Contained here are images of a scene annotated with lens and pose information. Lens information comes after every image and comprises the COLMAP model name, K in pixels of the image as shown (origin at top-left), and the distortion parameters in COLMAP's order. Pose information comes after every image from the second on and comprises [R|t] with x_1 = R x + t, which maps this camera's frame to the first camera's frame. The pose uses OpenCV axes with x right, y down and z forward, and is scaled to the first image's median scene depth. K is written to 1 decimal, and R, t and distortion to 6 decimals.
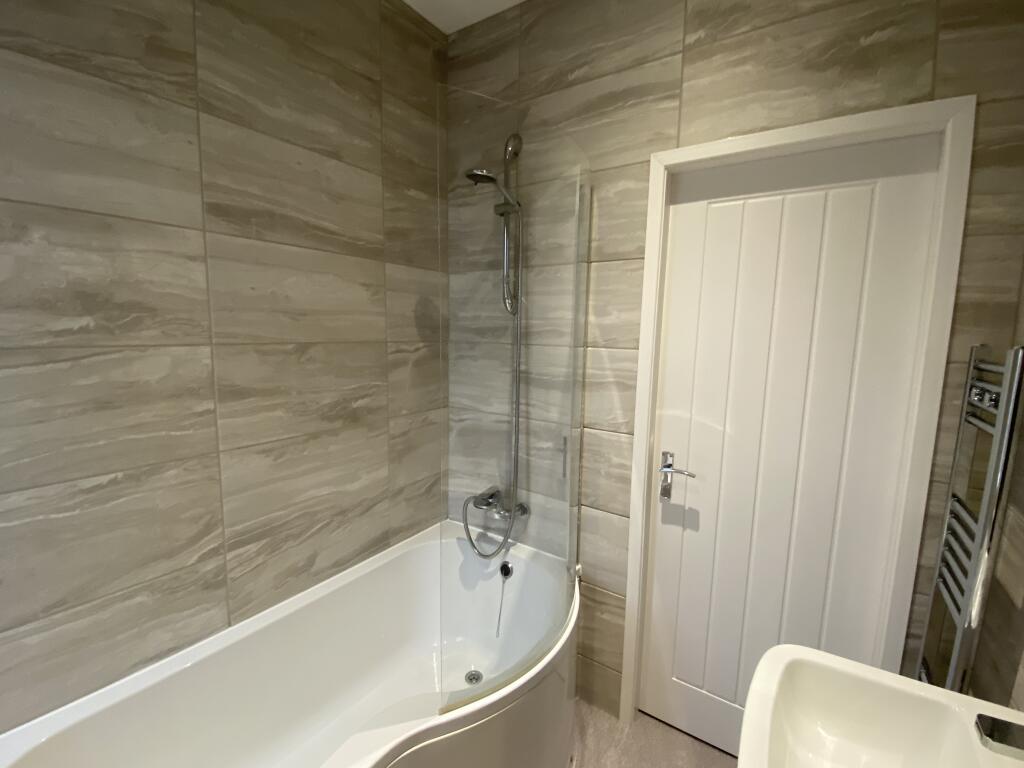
lens RADIAL K [[444.2, 0, 513.3], [0, 444.2, 386.7], [0, 0, 1]] dist [-0.018175, -0.001806]
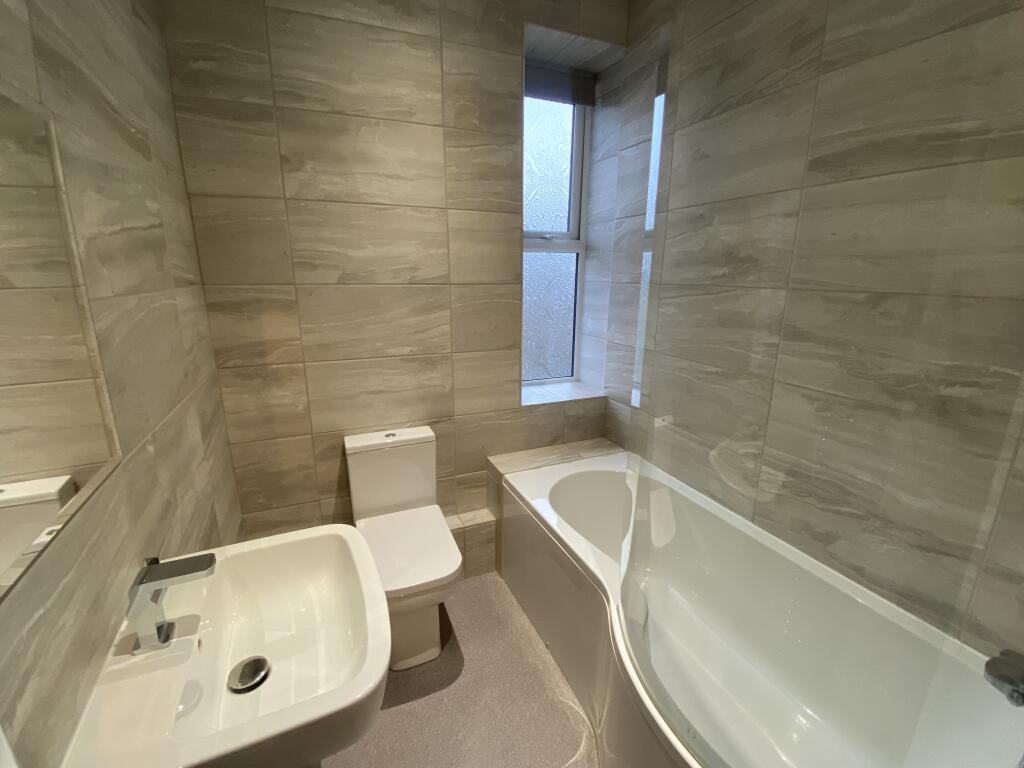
lens RADIAL K [[444.2, 0, 511.8], [0, 444.2, 386.2], [0, 0, 1]] dist [-0.018175, -0.001806]
pose [[-0.533872, 0.191082, -0.823692, 0.675119], [-0.121435, 0.946707, 0.298327, -0.104085], [0.836800, 0.259294, -0.482216, 0.954957]]
